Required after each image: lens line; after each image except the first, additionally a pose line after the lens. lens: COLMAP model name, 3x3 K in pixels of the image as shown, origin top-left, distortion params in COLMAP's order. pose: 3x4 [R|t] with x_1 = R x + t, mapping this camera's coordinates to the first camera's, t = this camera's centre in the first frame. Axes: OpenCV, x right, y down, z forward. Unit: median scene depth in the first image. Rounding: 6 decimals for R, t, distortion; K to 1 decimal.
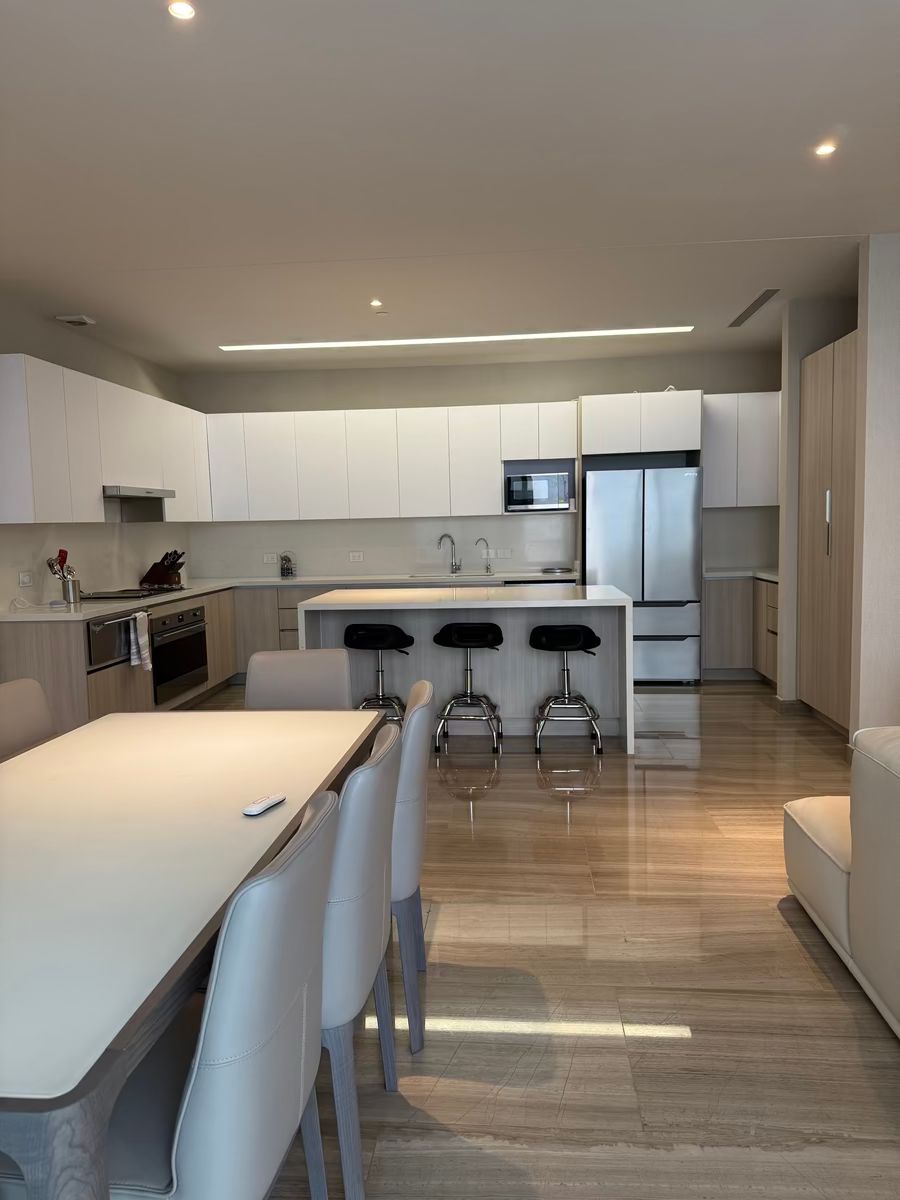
lens RADIAL K [[843.7, 0, 461.9], [0, 843.7, 601.0], [0, 0, 1]] dist [0.066580, -0.071486]
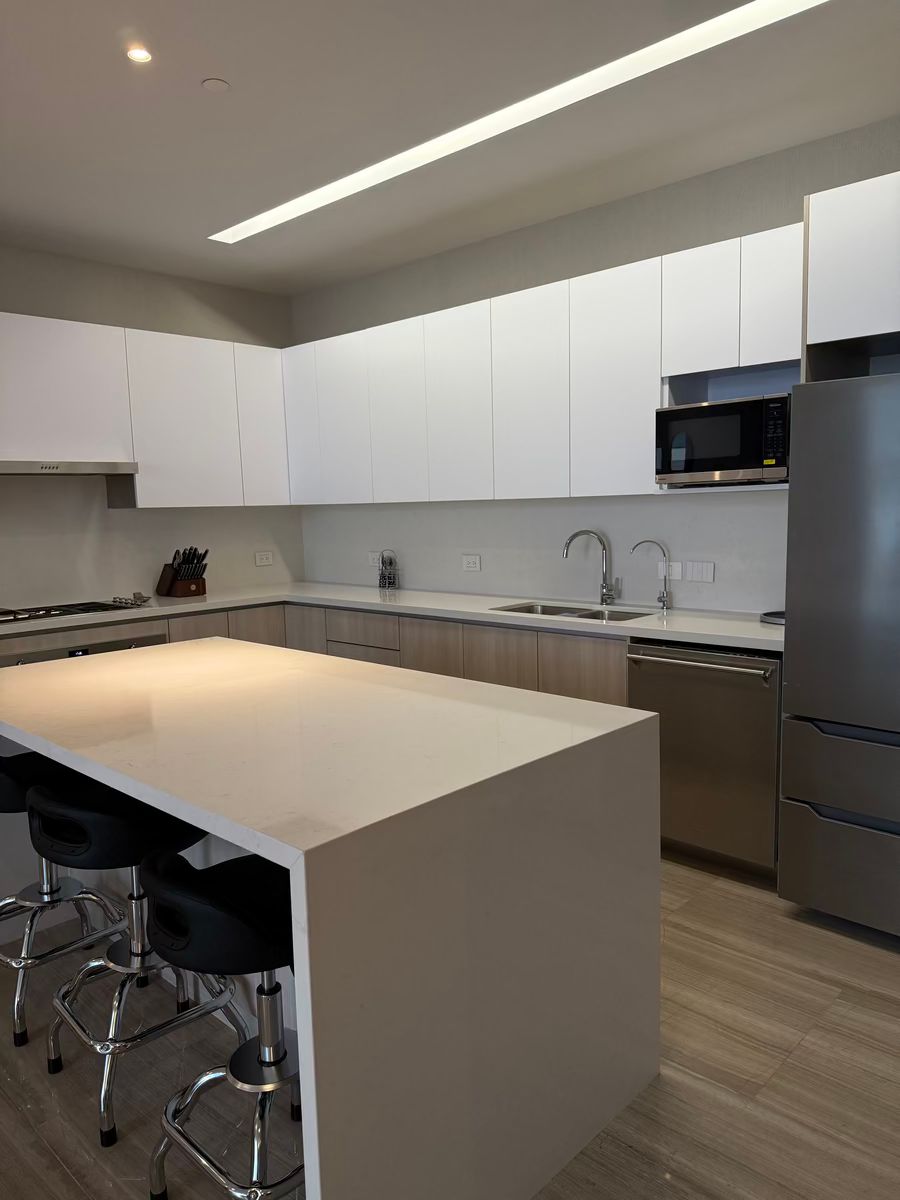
lens RADIAL K [[843.4, 0, 443.9], [0, 843.4, 602.8], [0, 0, 1]] dist [0.094936, -0.129073]
pose [[0.773140, 0.079333, -0.629255, 0.273015], [-0.052174, 0.996739, 0.061559, -0.067038], [0.632086, -0.014763, 0.774758, 0.572895]]
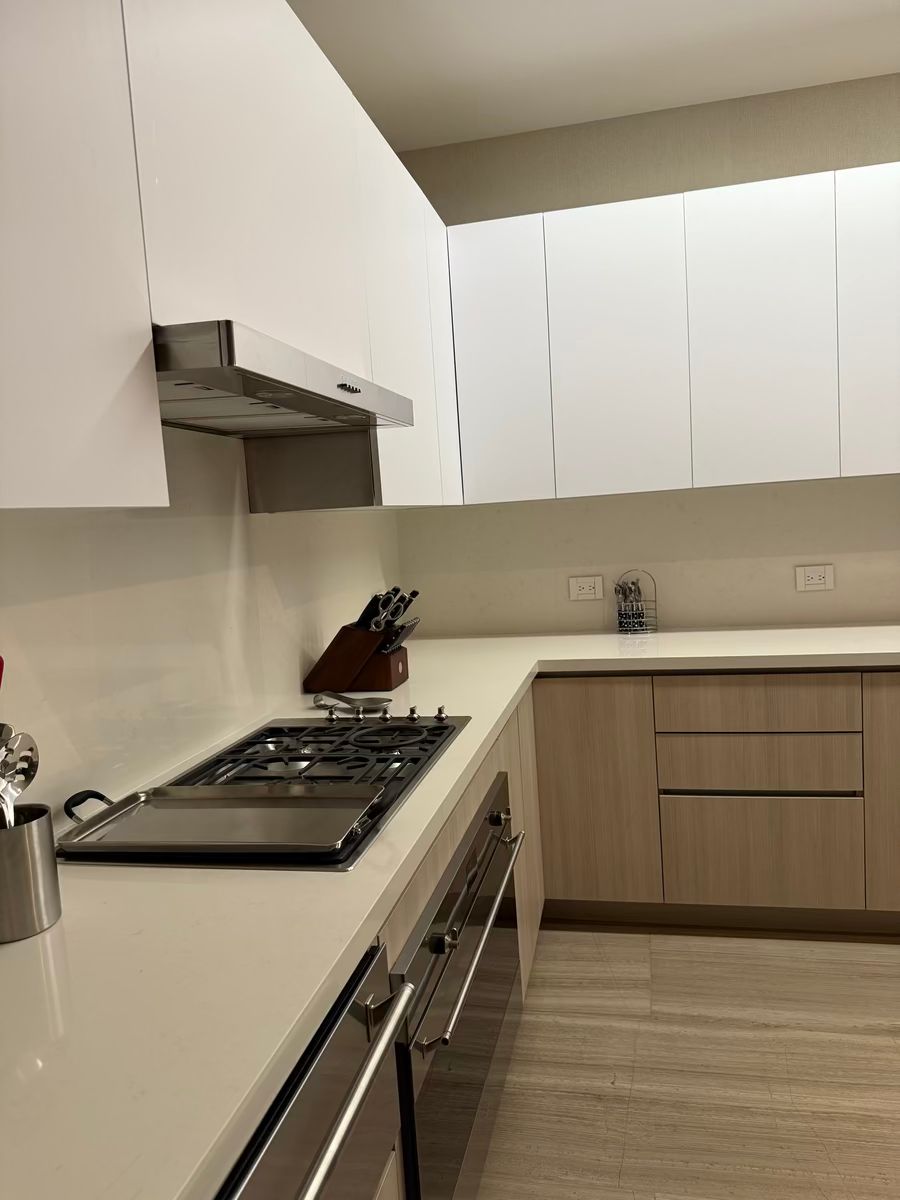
lens RADIAL K [[843.4, 0, 443.9], [0, 843.4, 602.8], [0, 0, 1]] dist [0.094936, -0.129073]
pose [[0.987120, -0.022930, -0.158332, -0.258337], [0.025709, 0.999549, 0.015526, -0.057199], [0.157904, -0.019397, 0.987264, 0.646625]]
